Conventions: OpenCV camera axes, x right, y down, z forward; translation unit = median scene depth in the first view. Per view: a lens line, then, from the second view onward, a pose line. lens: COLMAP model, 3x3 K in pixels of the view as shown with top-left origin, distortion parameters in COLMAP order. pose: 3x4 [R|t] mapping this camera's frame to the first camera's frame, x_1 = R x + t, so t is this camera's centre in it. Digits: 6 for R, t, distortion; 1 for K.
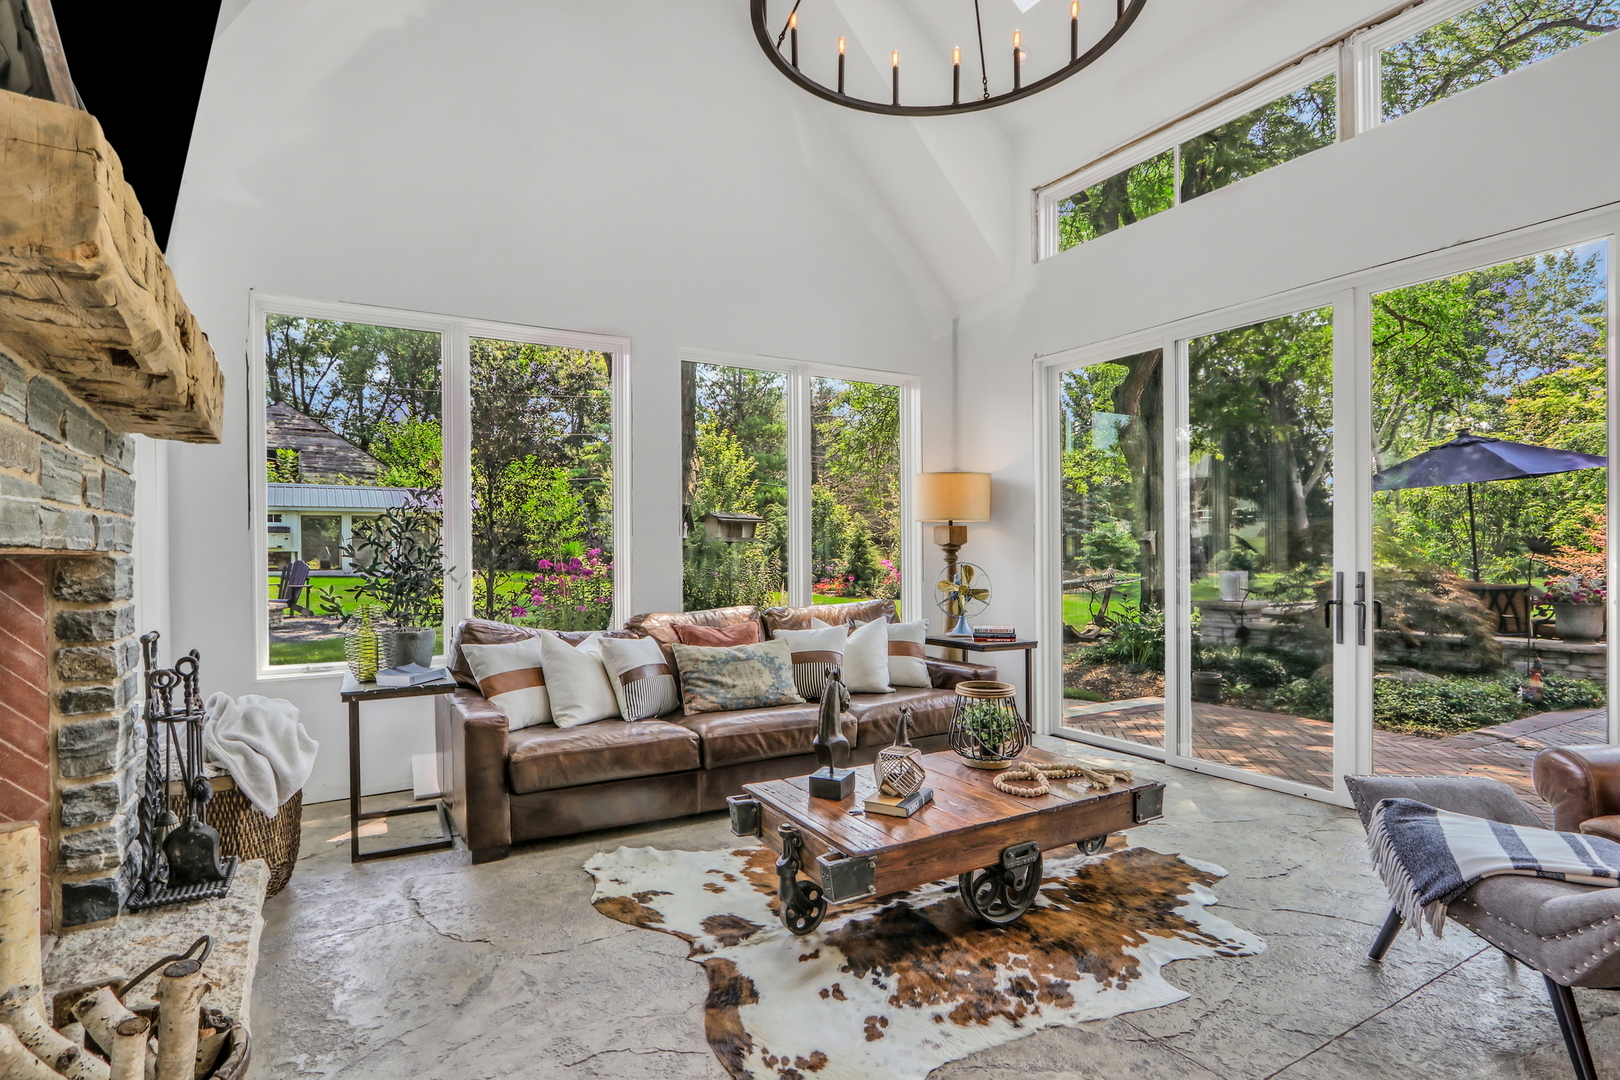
lens RADIAL K [[806.4, 0, 772.8], [0, 806.4, 556.4], [0, 0, 1]] dist [-0.012174, 0.001170]
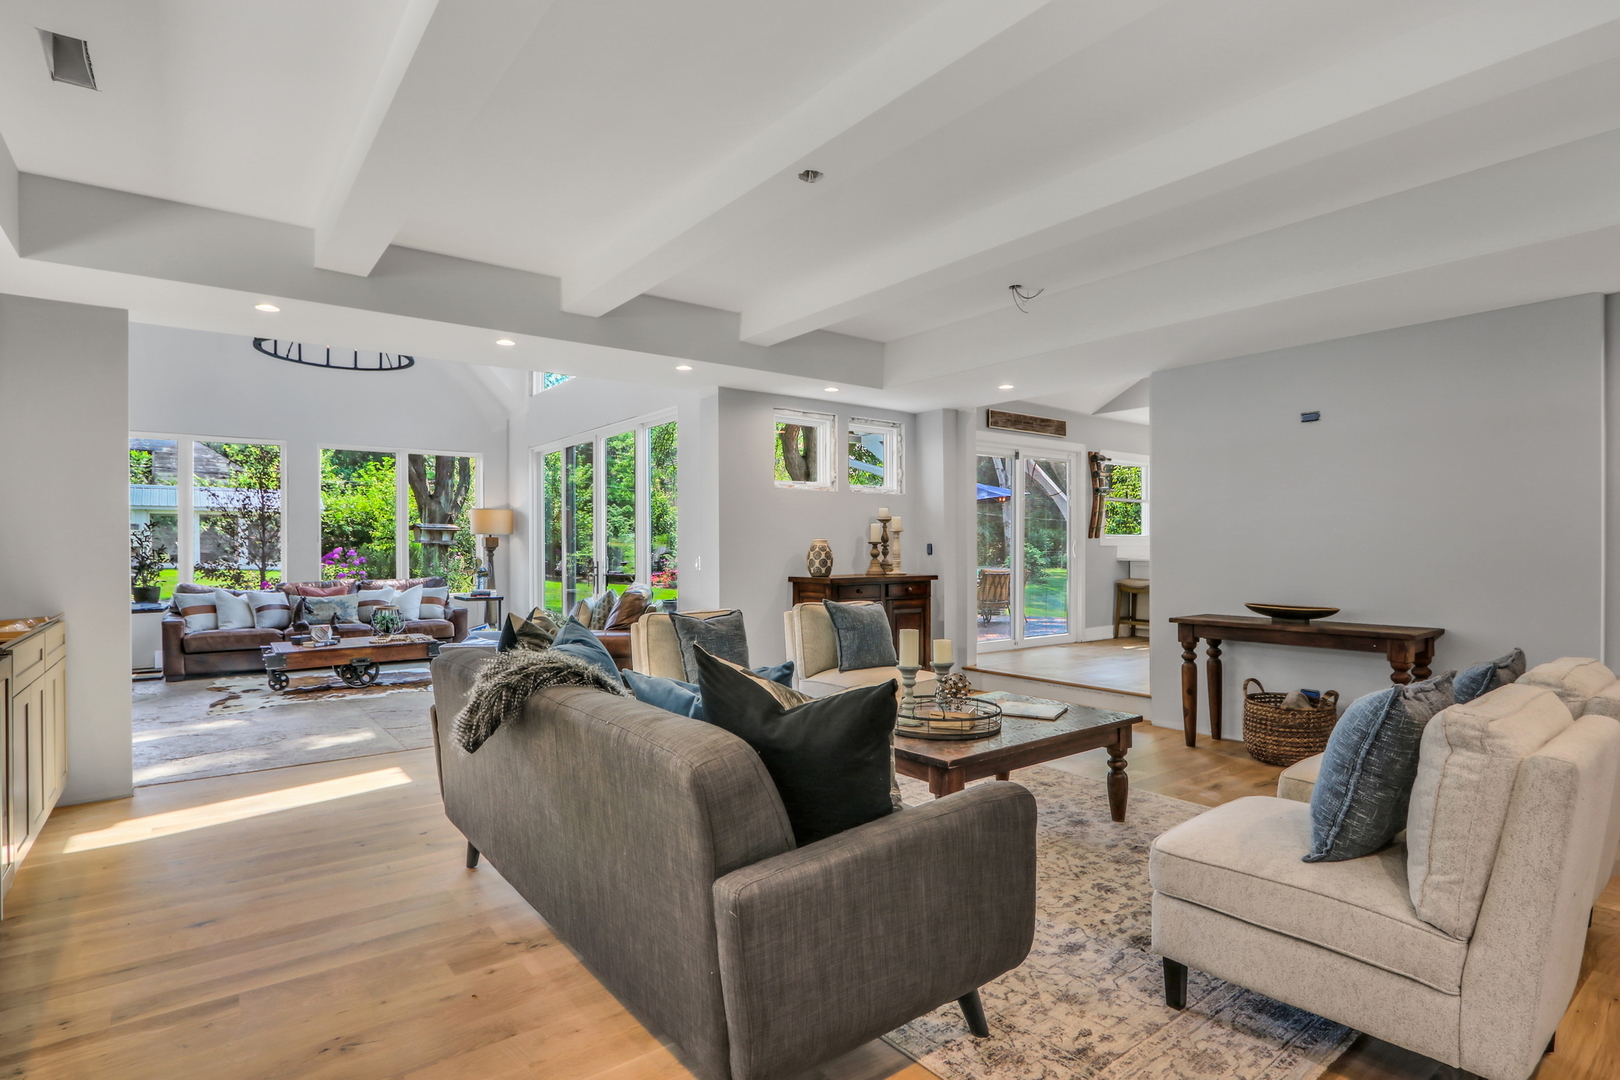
lens RADIAL K [[806.4, 0, 770.0], [0, 806.4, 544.2], [0, 0, 1]] dist [-0.012174, 0.001170]
pose [[0.993980, 0.004647, 0.109467, 1.392856], [-0.003666, 0.999951, -0.009166, -0.013435], [-0.109504, 0.008710, 0.993948, -1.896619]]
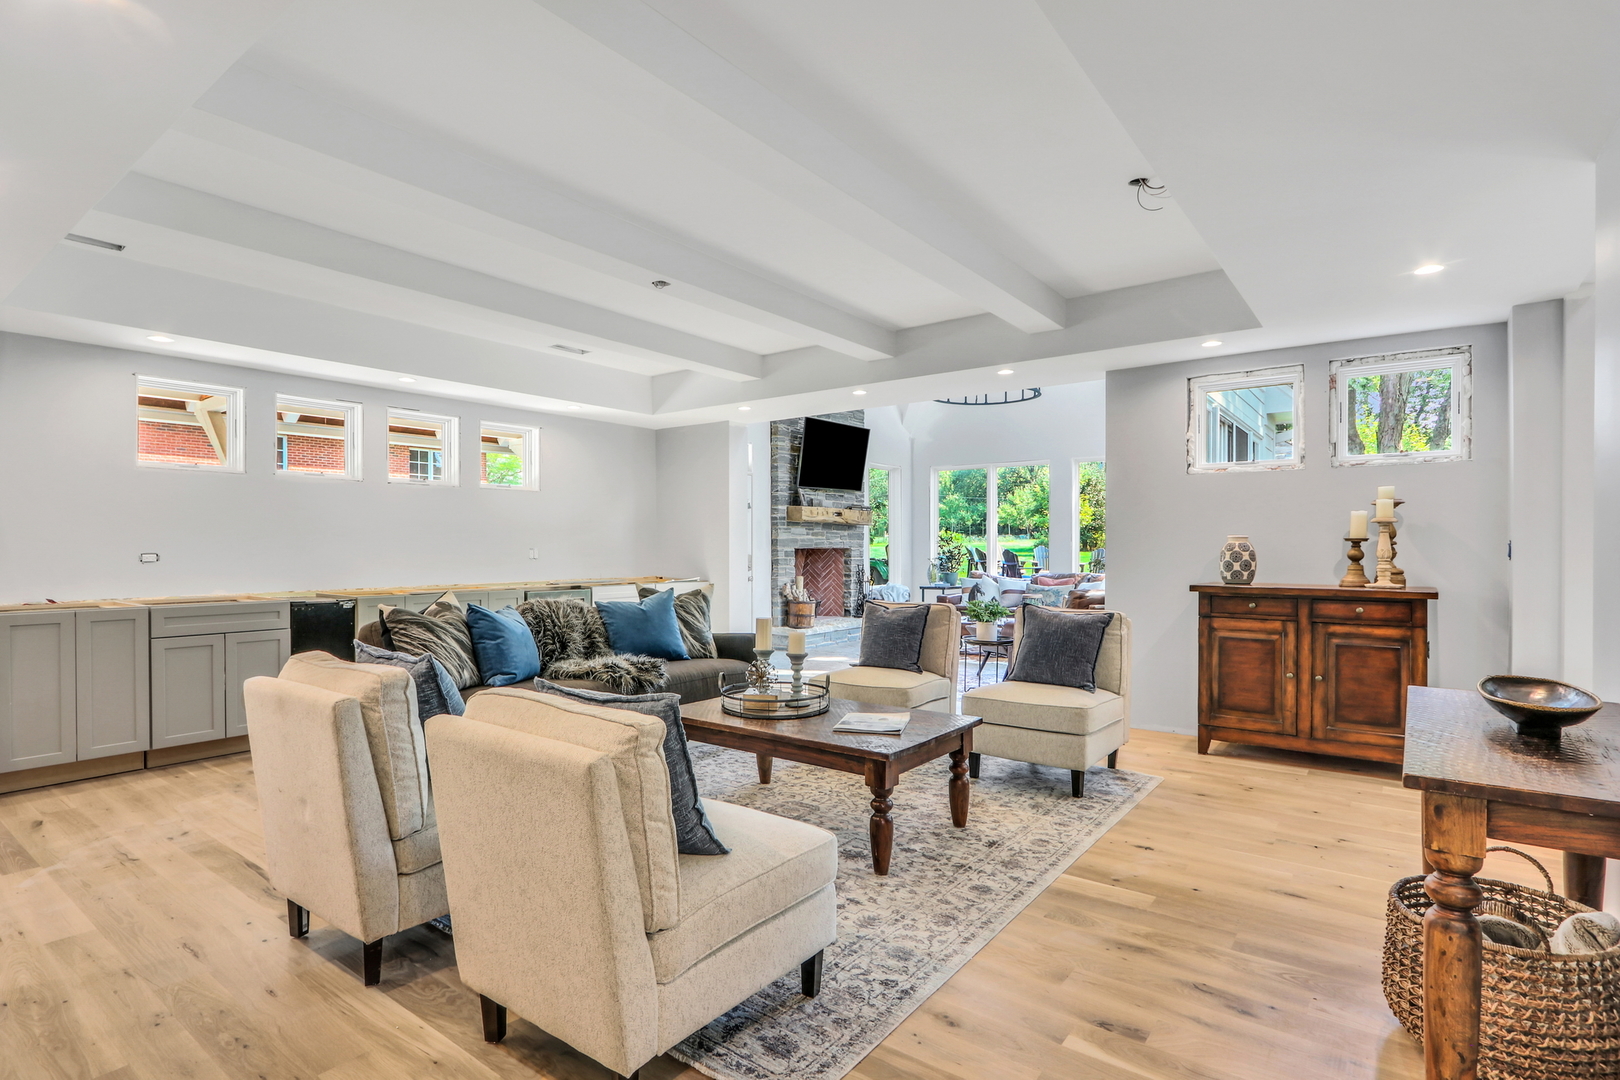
lens RADIAL K [[806.4, 0, 801.7], [0, 806.4, 541.5], [0, 0, 1]] dist [-0.012174, 0.001170]
pose [[0.393419, 0.000091, -0.919359, 3.191541], [-0.006719, 0.999974, -0.002776, -0.025653], [0.919335, 0.007269, 0.393409, -1.136303]]
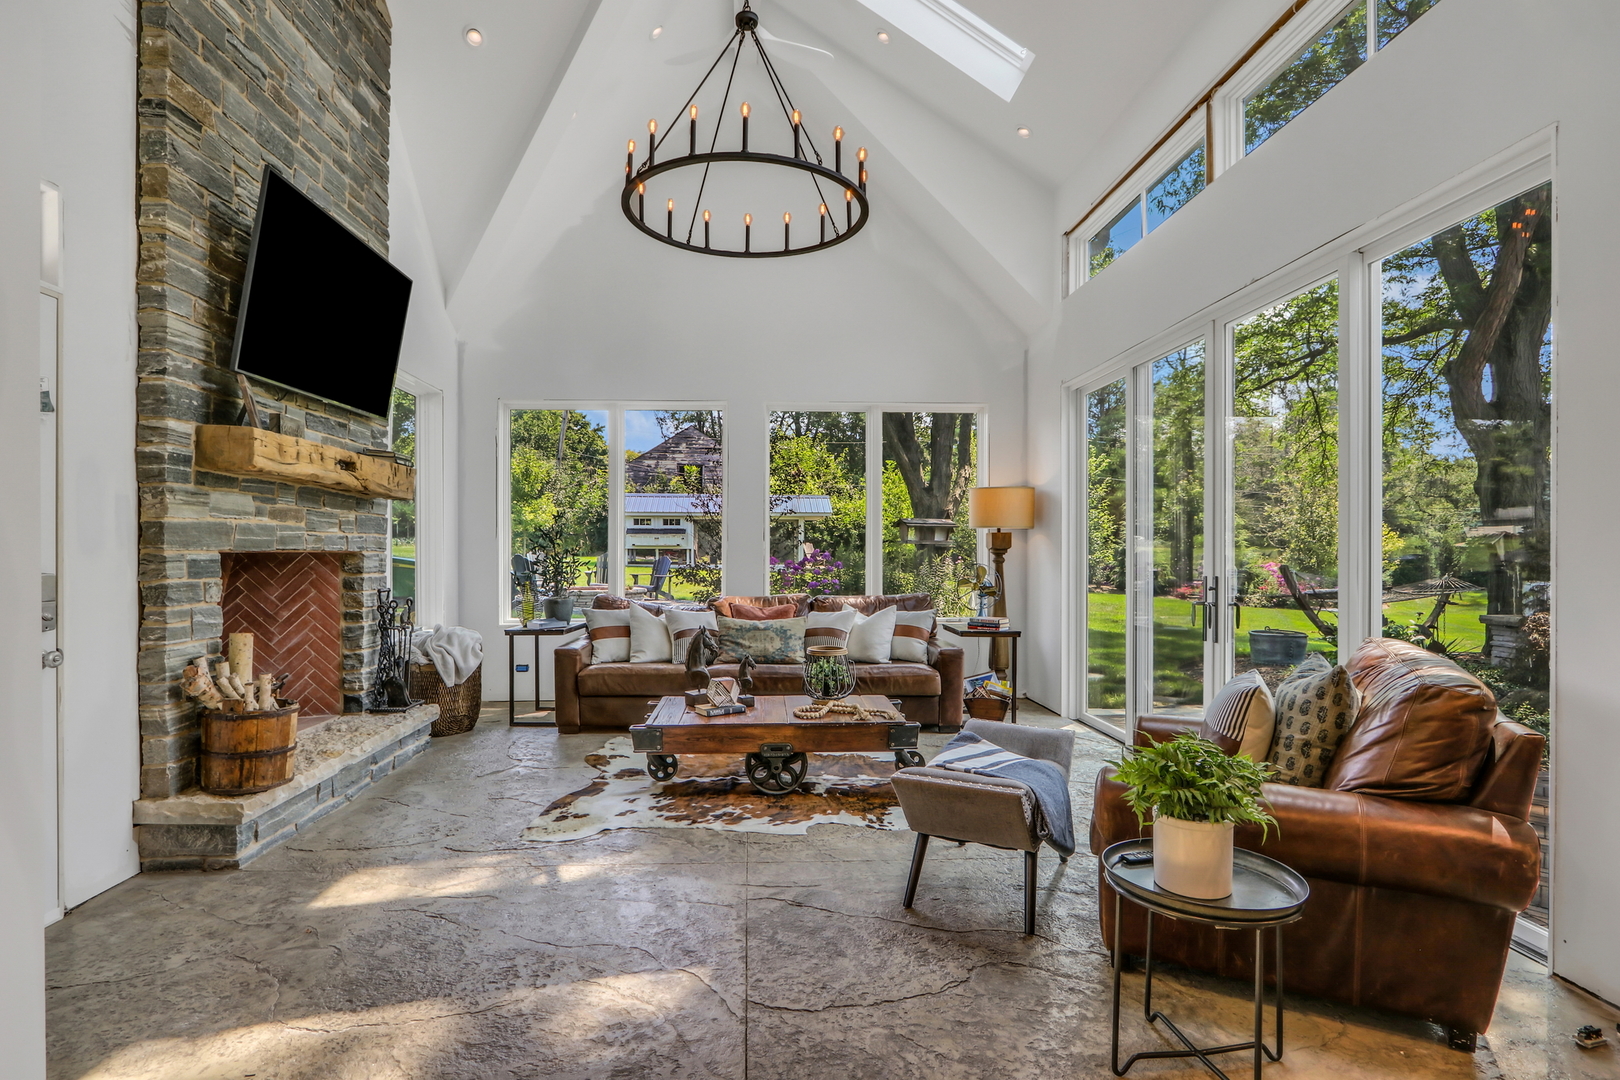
lens RADIAL K [[806.4, 0, 778.8], [0, 806.4, 552.1], [0, 0, 1]] dist [-0.012174, 0.001170]
pose [[0.885168, 0.008035, -0.465202, 1.027643], [-0.009677, 0.999953, -0.001143, -0.010137], [0.465170, 0.005513, 0.885204, -0.378866]]
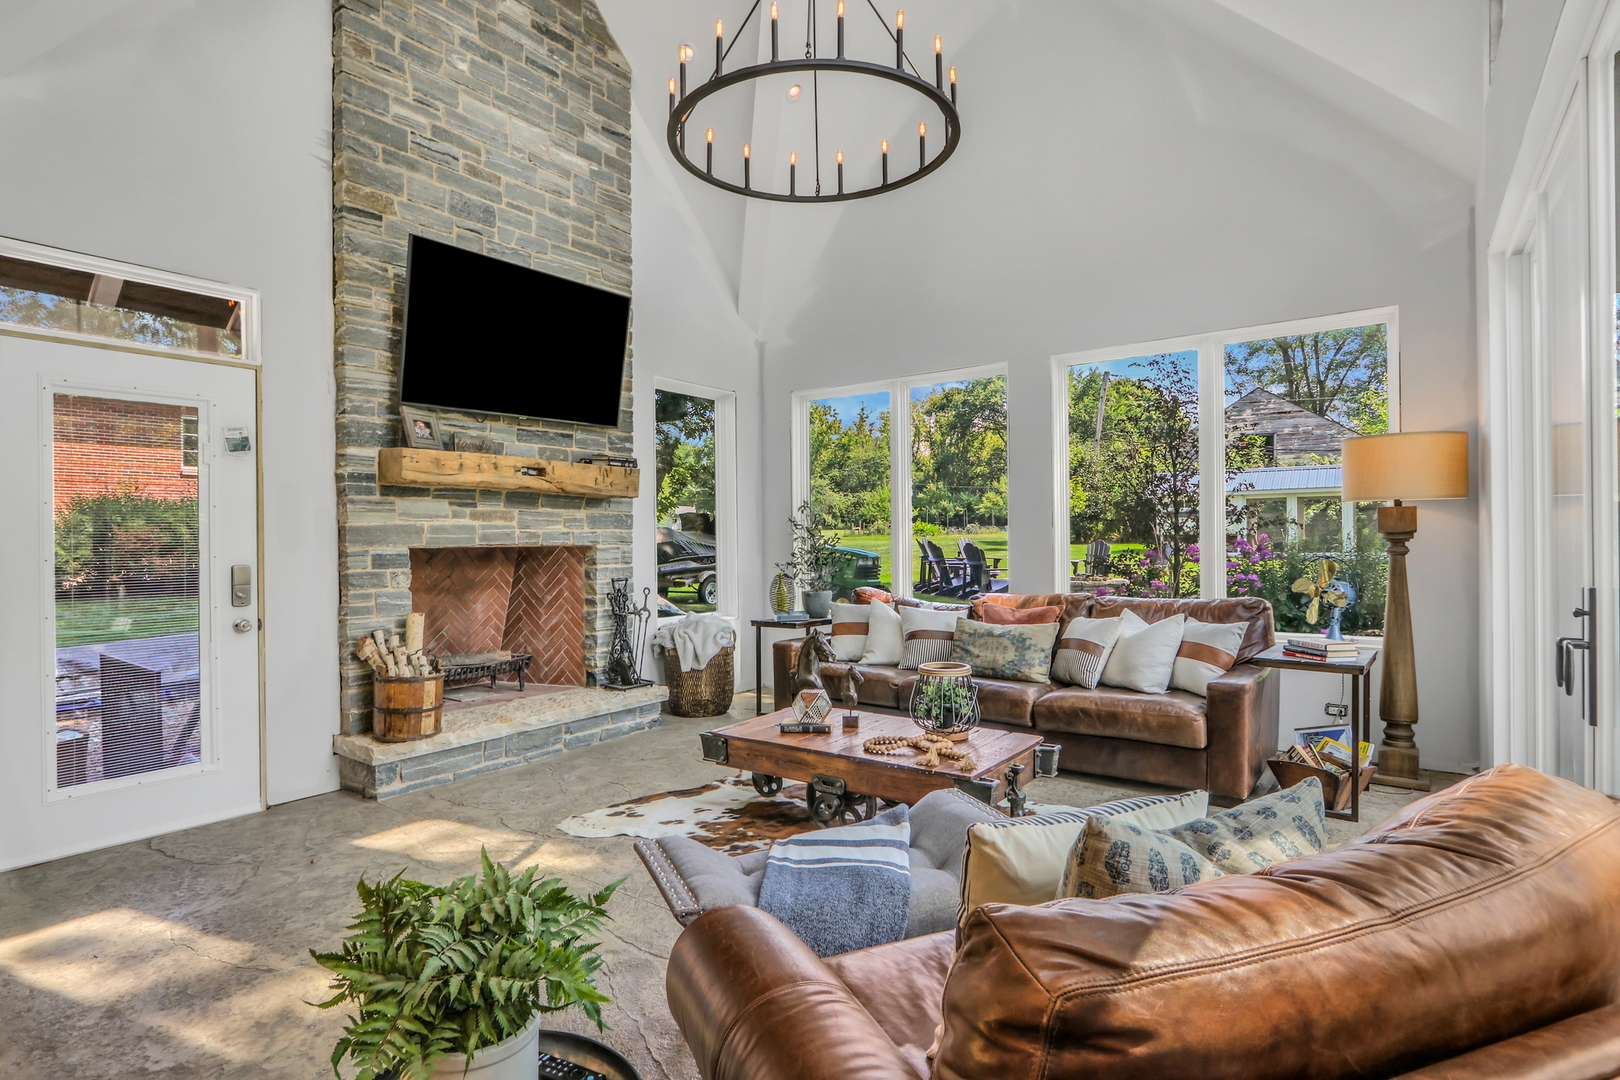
lens RADIAL K [[815.2, 0, 790.0], [0, 815.2, 540.9], [0, 0, 1]] dist [-0.014578, 0.001166]
pose [[0.392307, 0.001838, -0.919832, 1.467039], [0.002711, 0.999991, 0.003154, -0.020865], [0.919830, -0.003731, 0.392299, 0.434554]]
